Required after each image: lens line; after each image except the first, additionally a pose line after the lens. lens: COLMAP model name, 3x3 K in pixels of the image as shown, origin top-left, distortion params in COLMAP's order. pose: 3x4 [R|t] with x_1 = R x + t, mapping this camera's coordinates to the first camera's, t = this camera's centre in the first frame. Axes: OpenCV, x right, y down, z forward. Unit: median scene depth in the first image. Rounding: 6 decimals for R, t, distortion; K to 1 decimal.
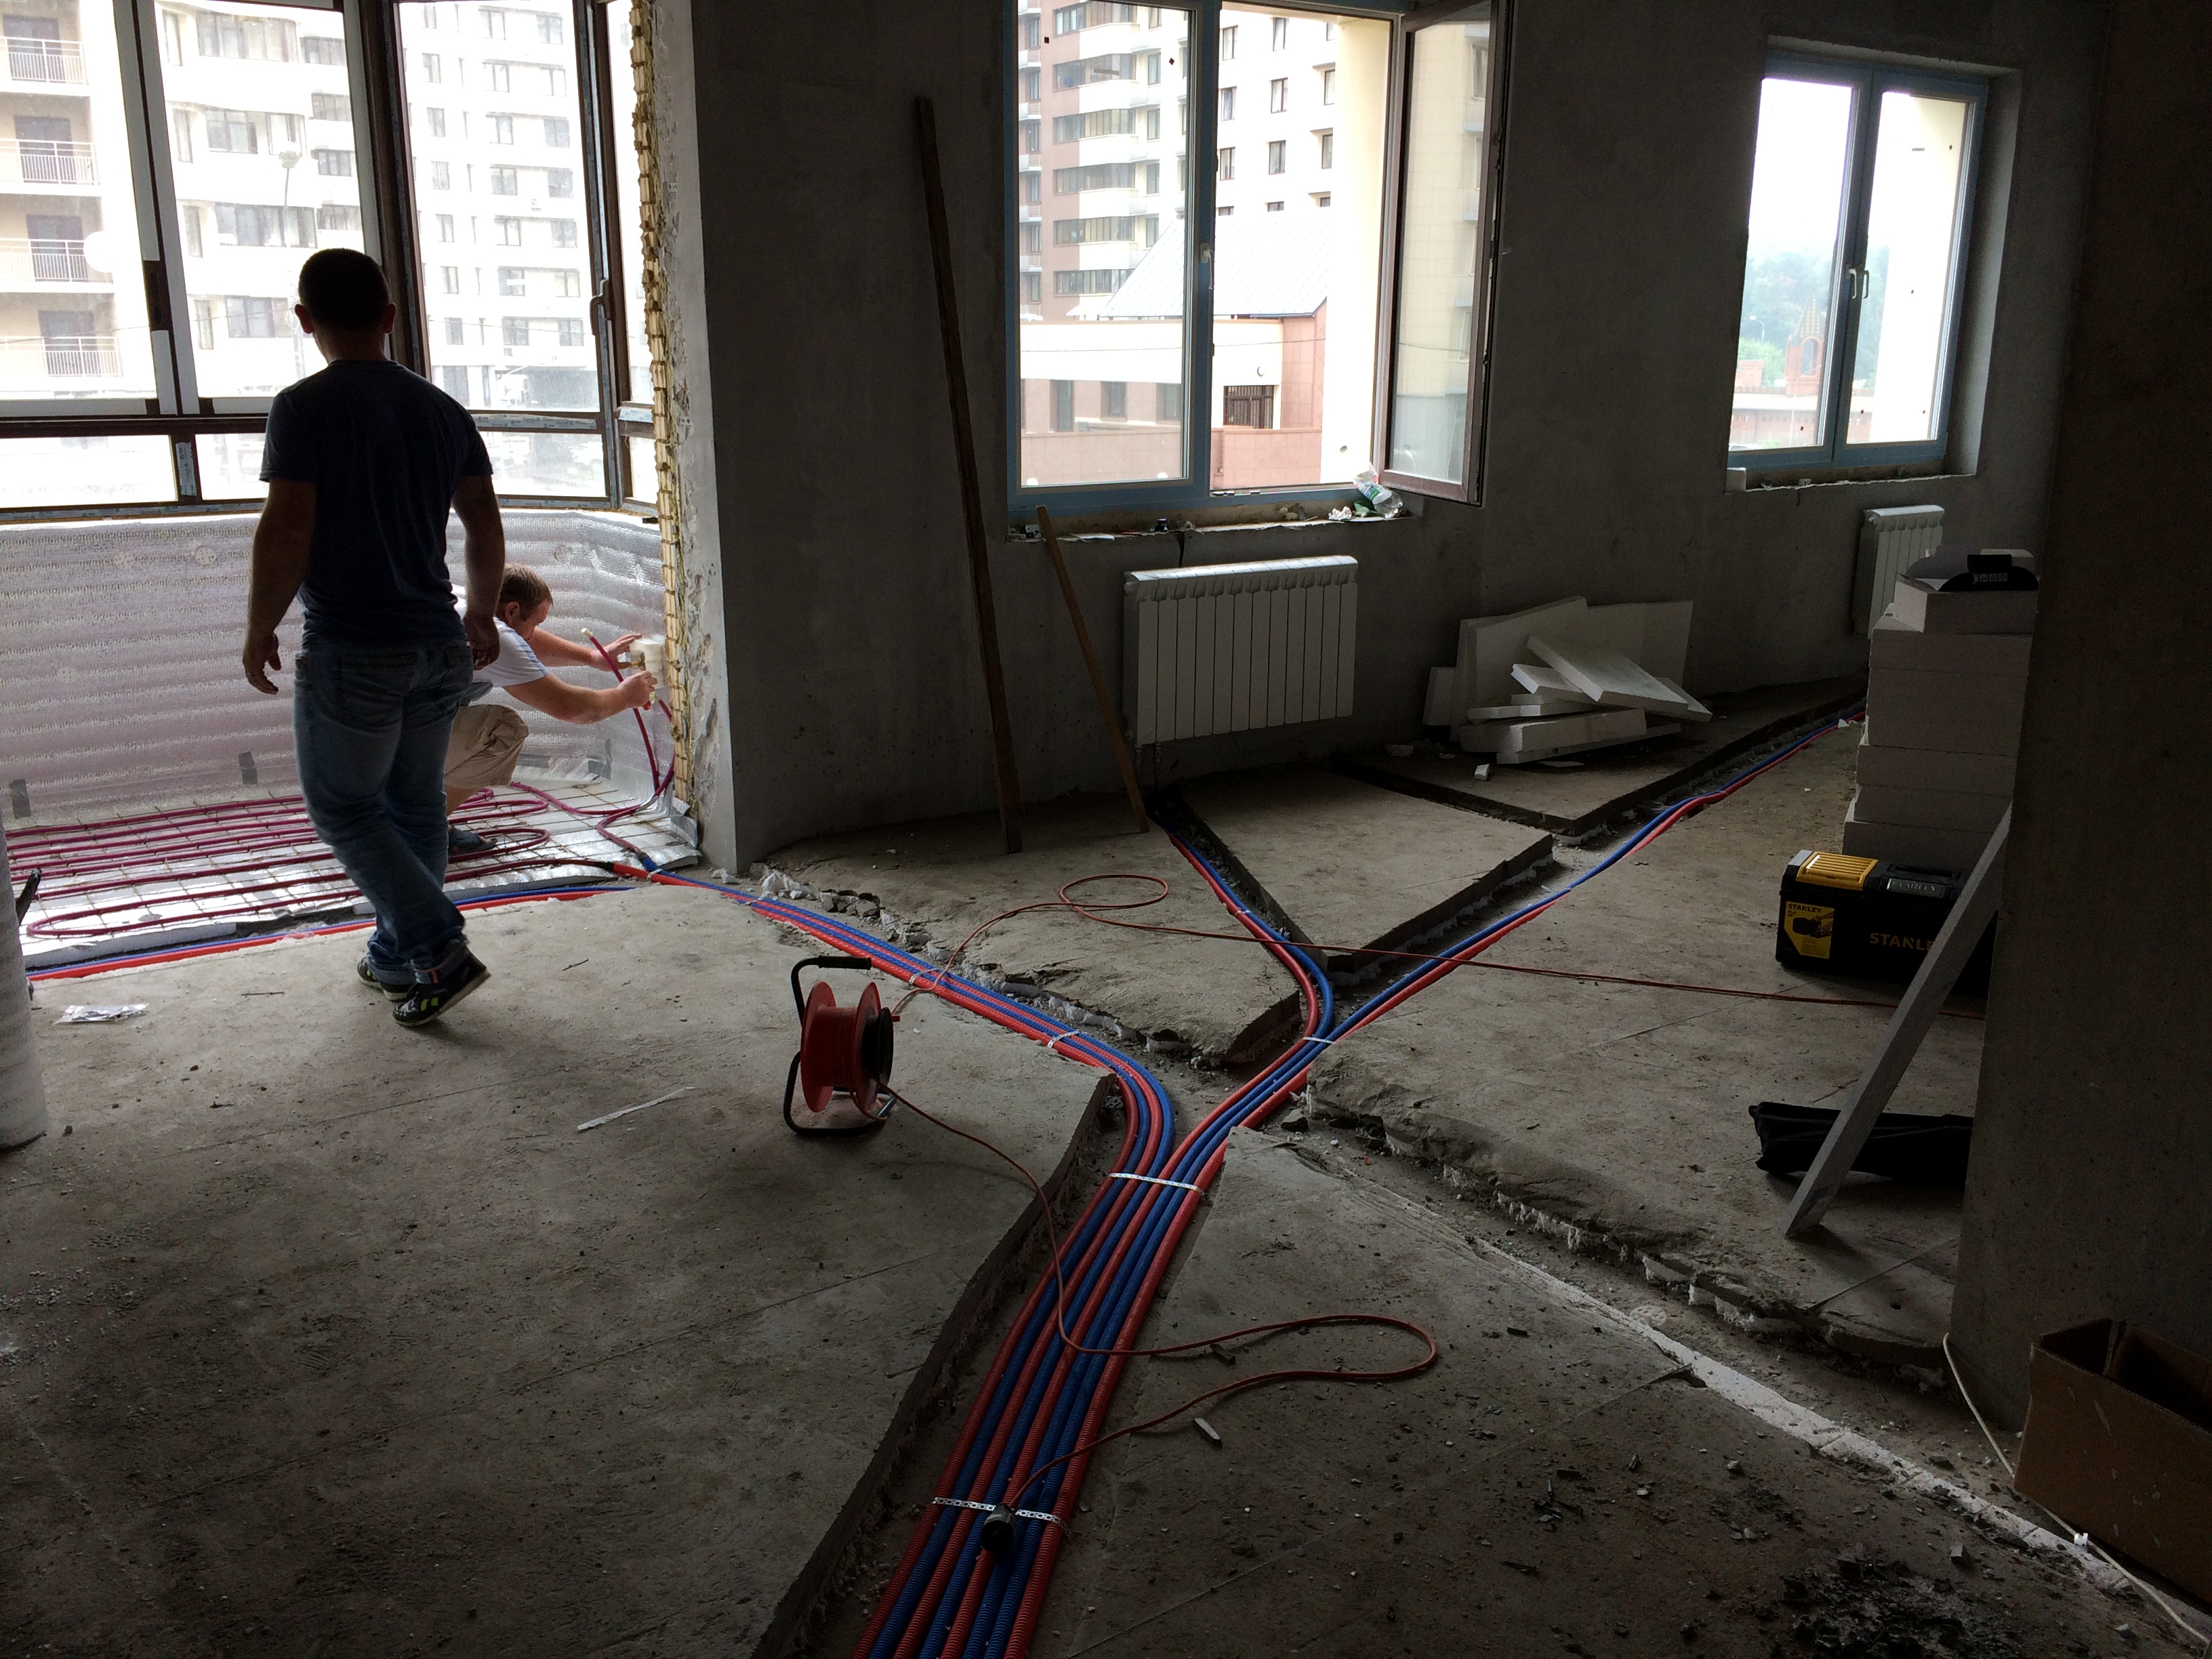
lens RADIAL K [[1990.1, 0, 1106.0], [0, 1990.1, 885.5], [0, 0, 1]] dist [0.035143, 0.001497]
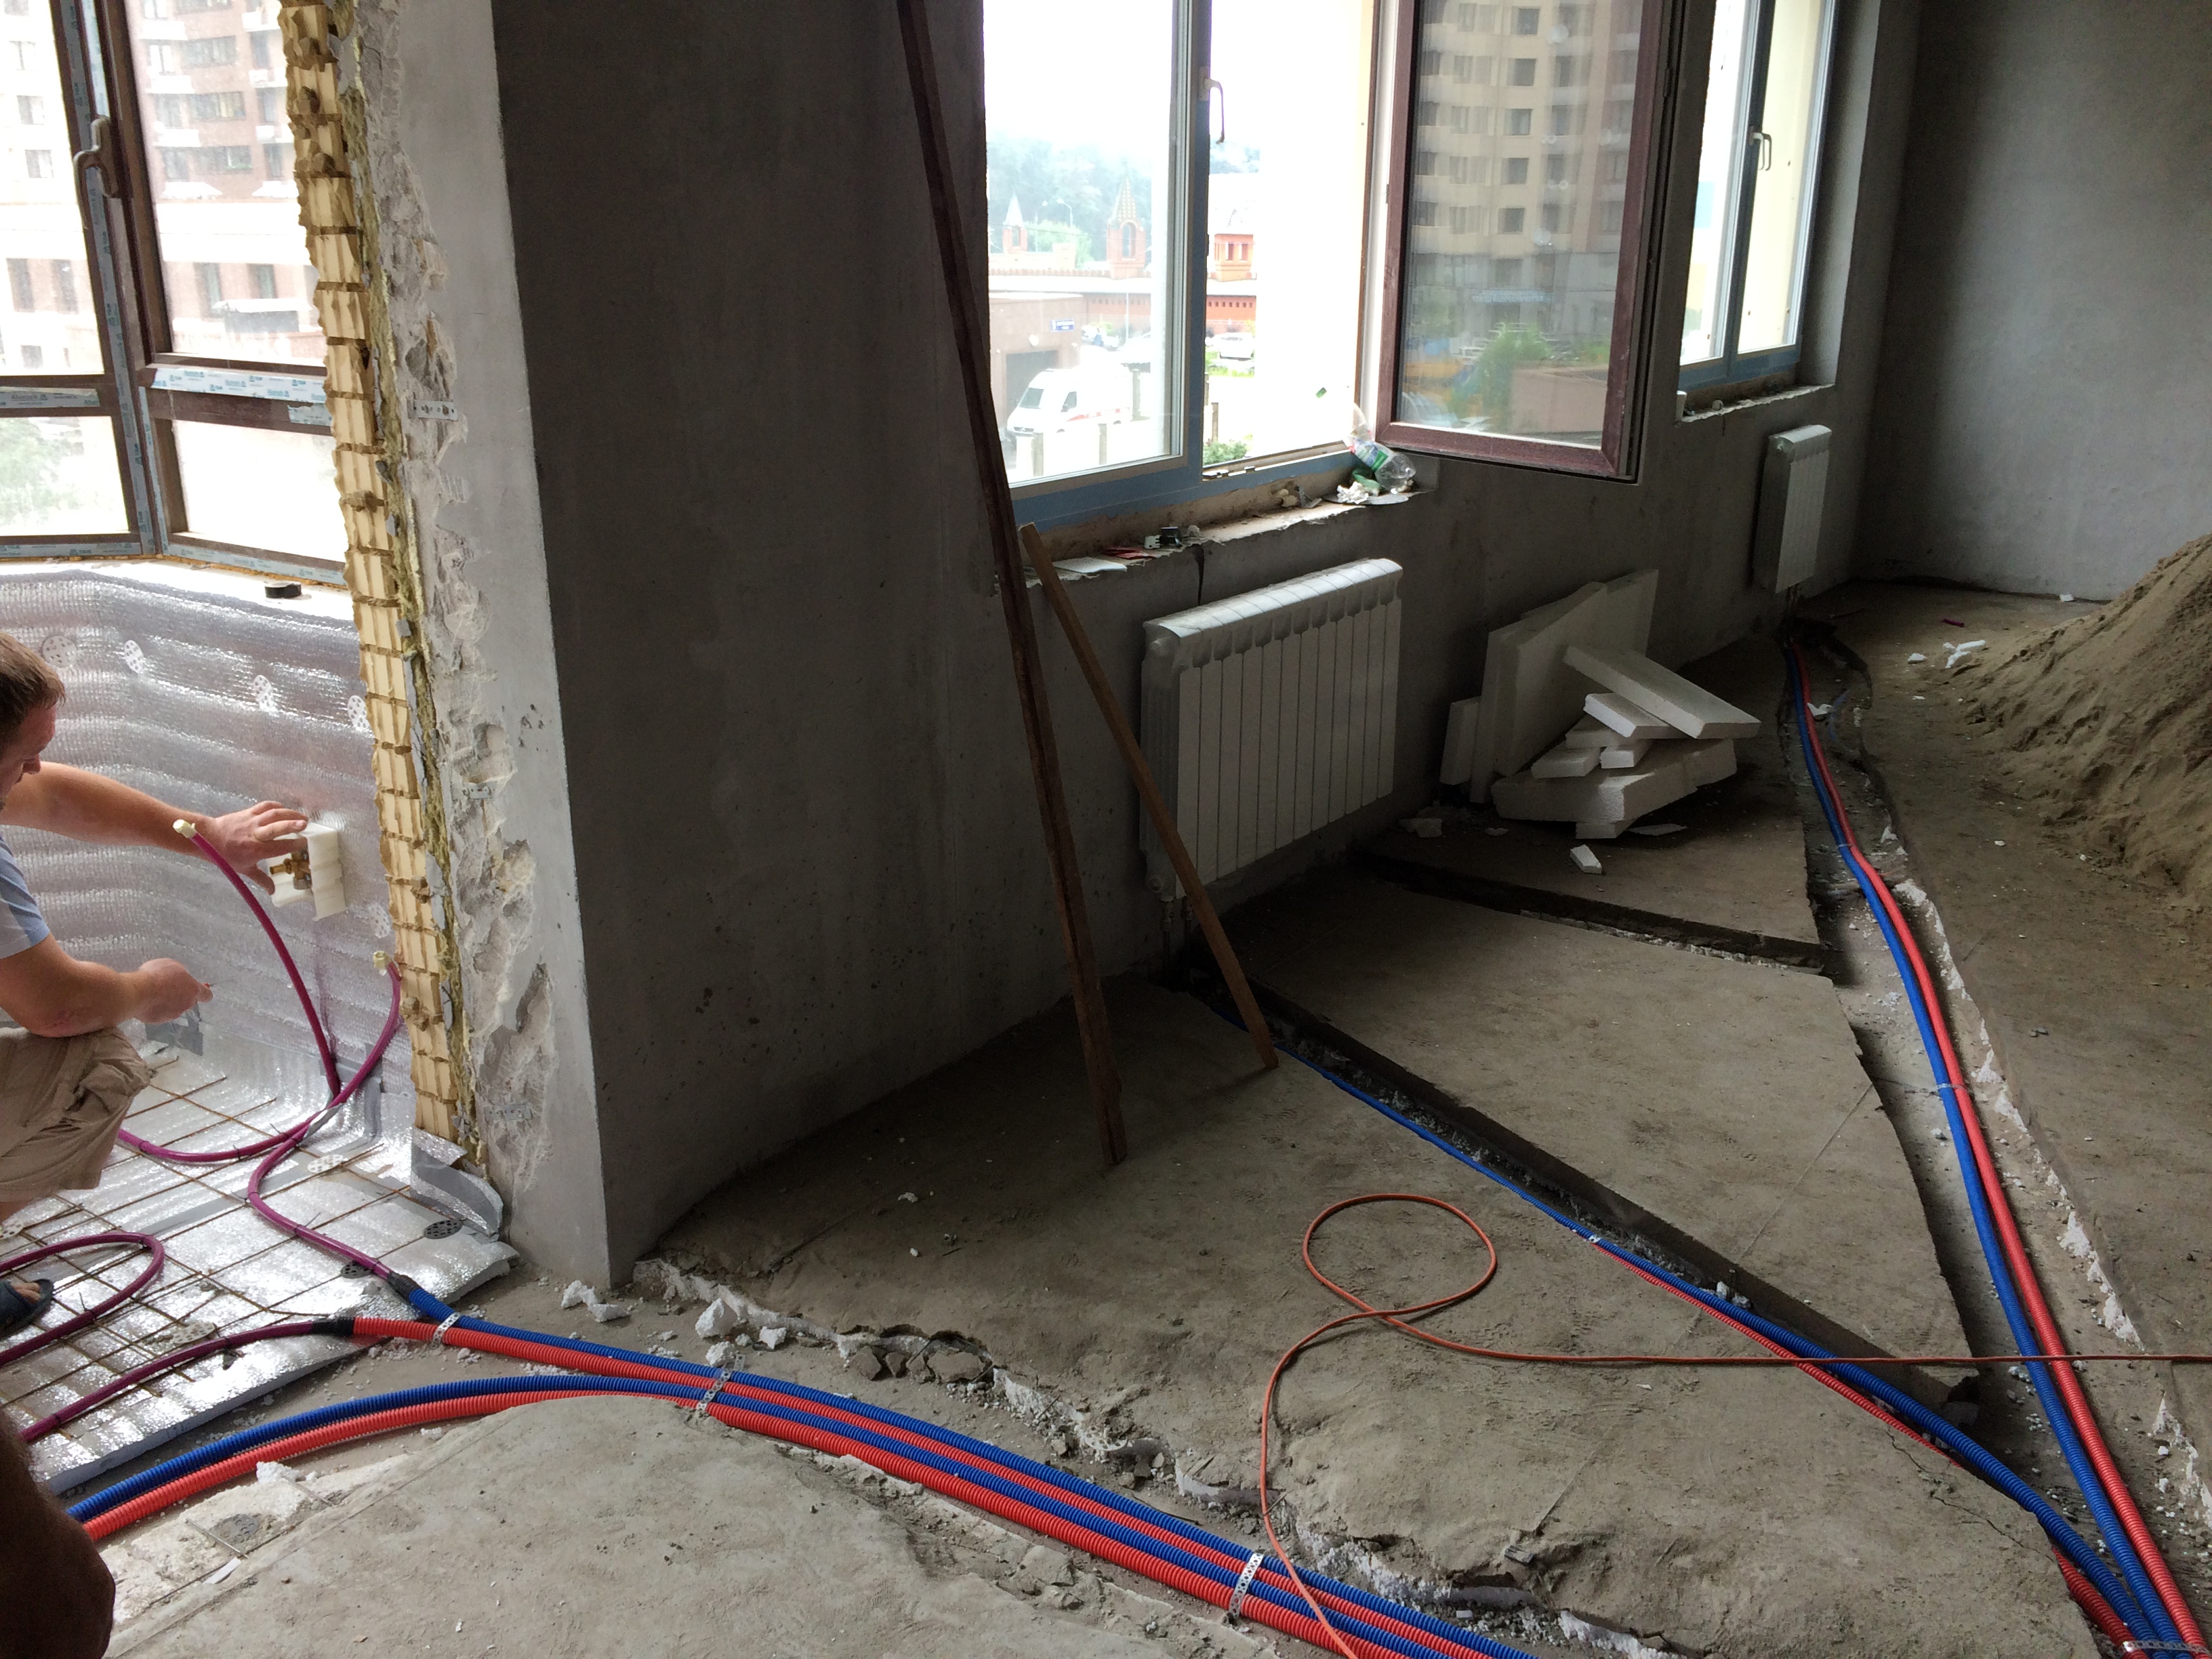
lens RADIAL K [[1914.8, 0, 1085.4], [0, 1914.8, 827.9], [0, 0, 1]] dist [0.085997, -0.125385]
pose [[0.936697, -0.109798, 0.332482, -0.220265], [0.096747, 0.993754, 0.055610, -0.138076], [-0.336511, -0.019923, 0.941469, 0.488335]]
